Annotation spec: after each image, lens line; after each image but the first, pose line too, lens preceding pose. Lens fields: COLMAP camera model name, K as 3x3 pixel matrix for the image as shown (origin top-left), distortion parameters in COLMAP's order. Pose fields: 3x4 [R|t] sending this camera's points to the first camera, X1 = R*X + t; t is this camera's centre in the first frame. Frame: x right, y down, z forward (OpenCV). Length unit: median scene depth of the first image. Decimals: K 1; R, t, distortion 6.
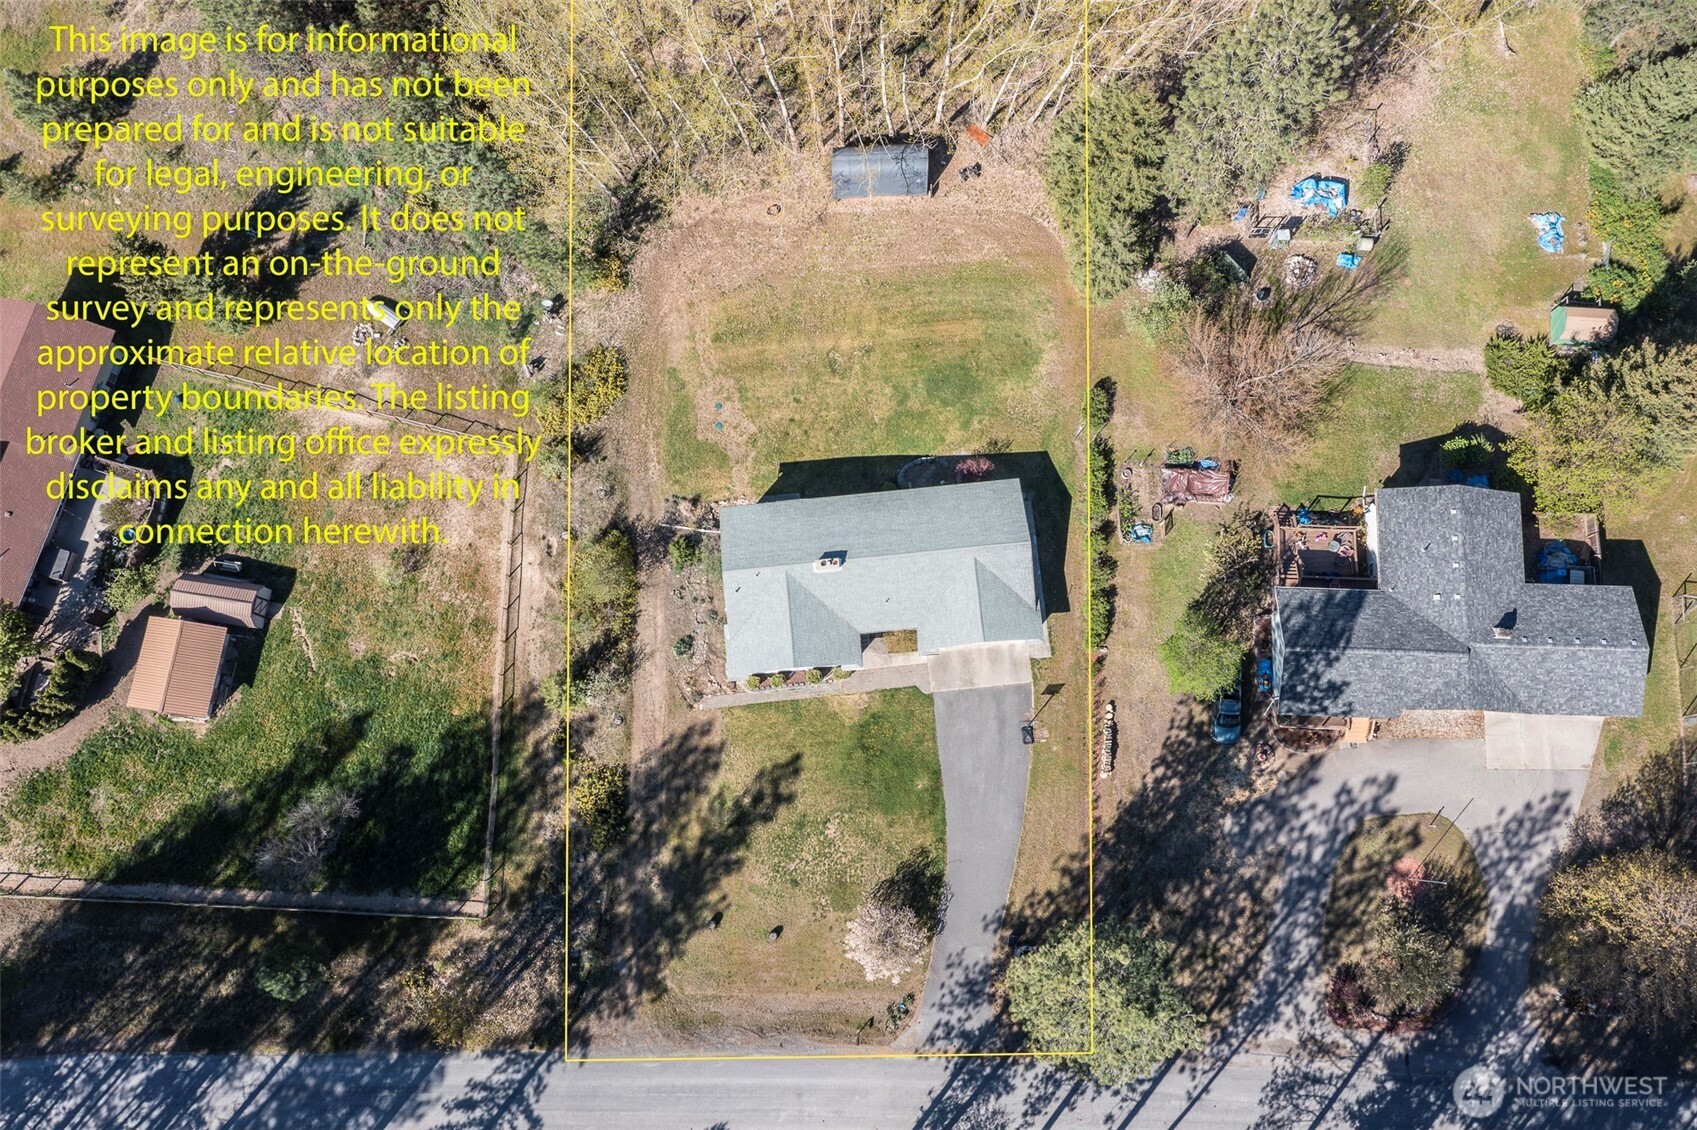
lens RADIAL K [[1361.0, 0, 848.5], [0, 1361.0, 565.0], [0, 0, 1]] dist [-0.000618, 0.009675]
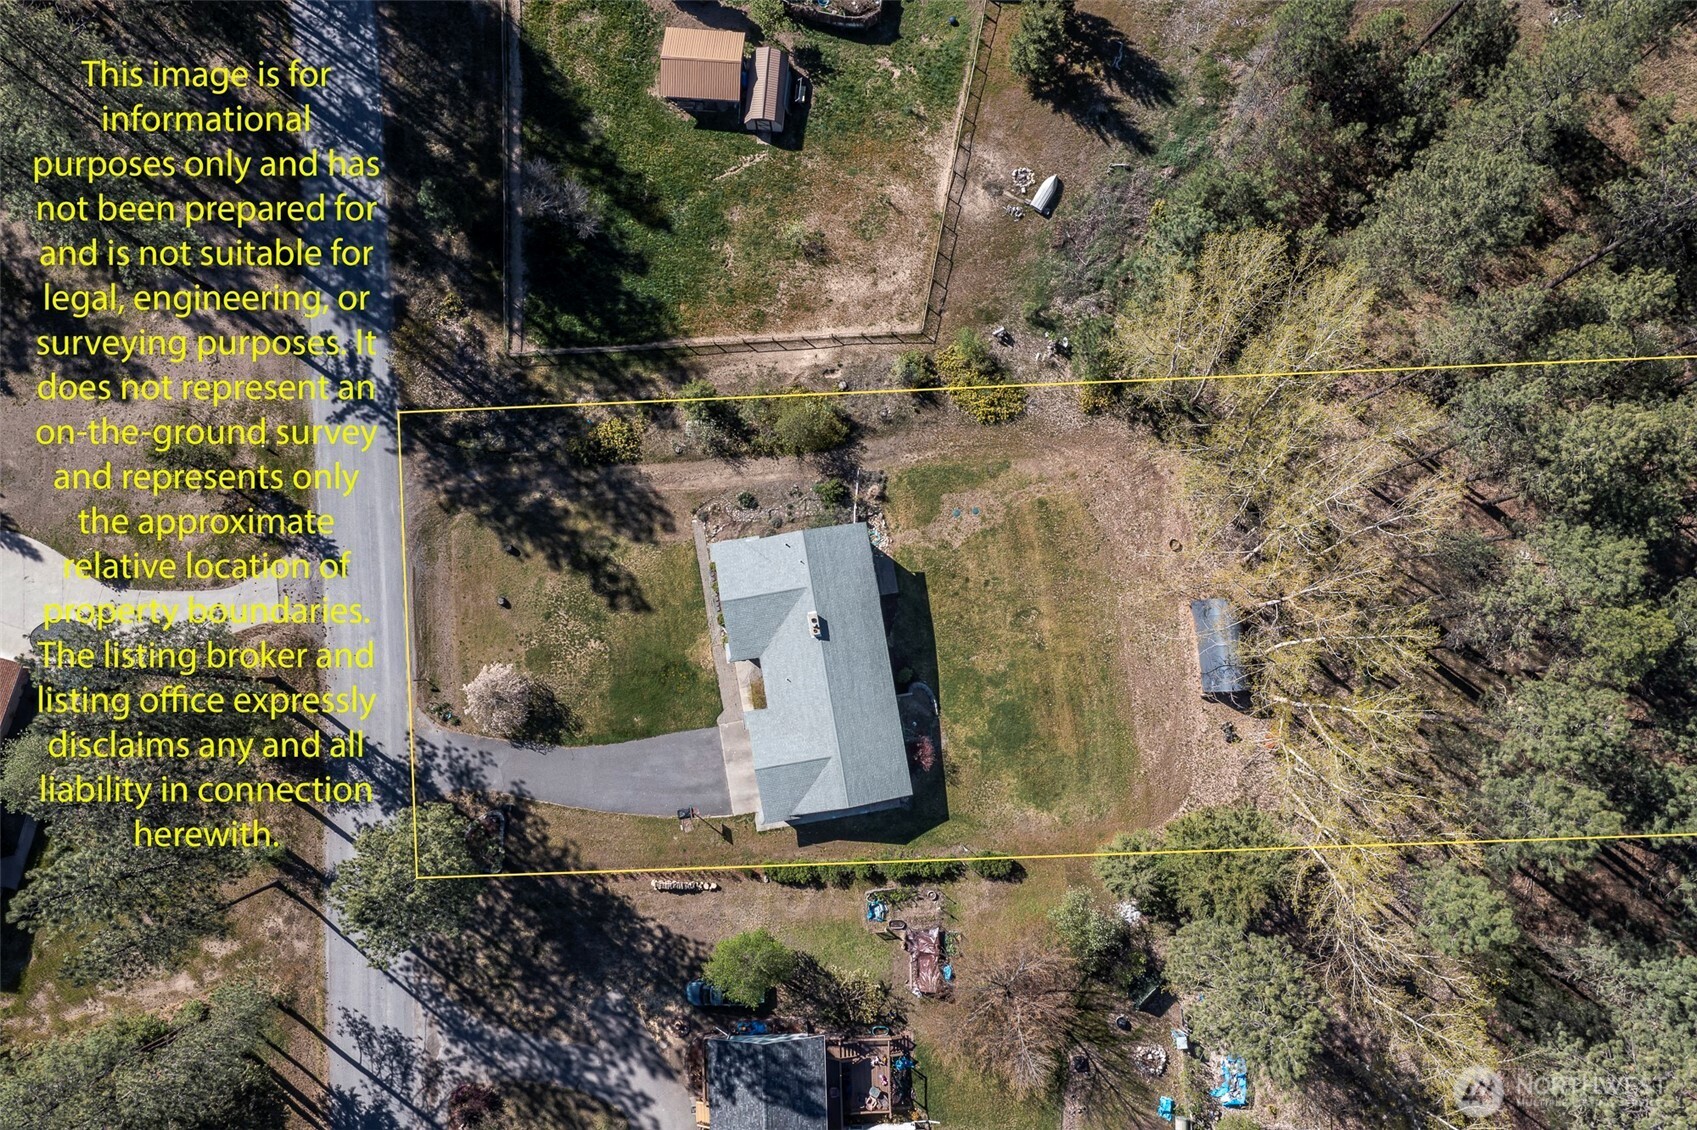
lens RADIAL K [[1336.7, 0, 830.5], [0, 1336.7, 569.6], [0, 0, 1]] dist [0.003250, 0.002710]
pose [[0.071579, 0.995465, -0.062662, 0.009522], [-0.975483, 0.082973, 0.203835, -0.232649], [0.208110, 0.046536, 0.976998, -0.059353]]
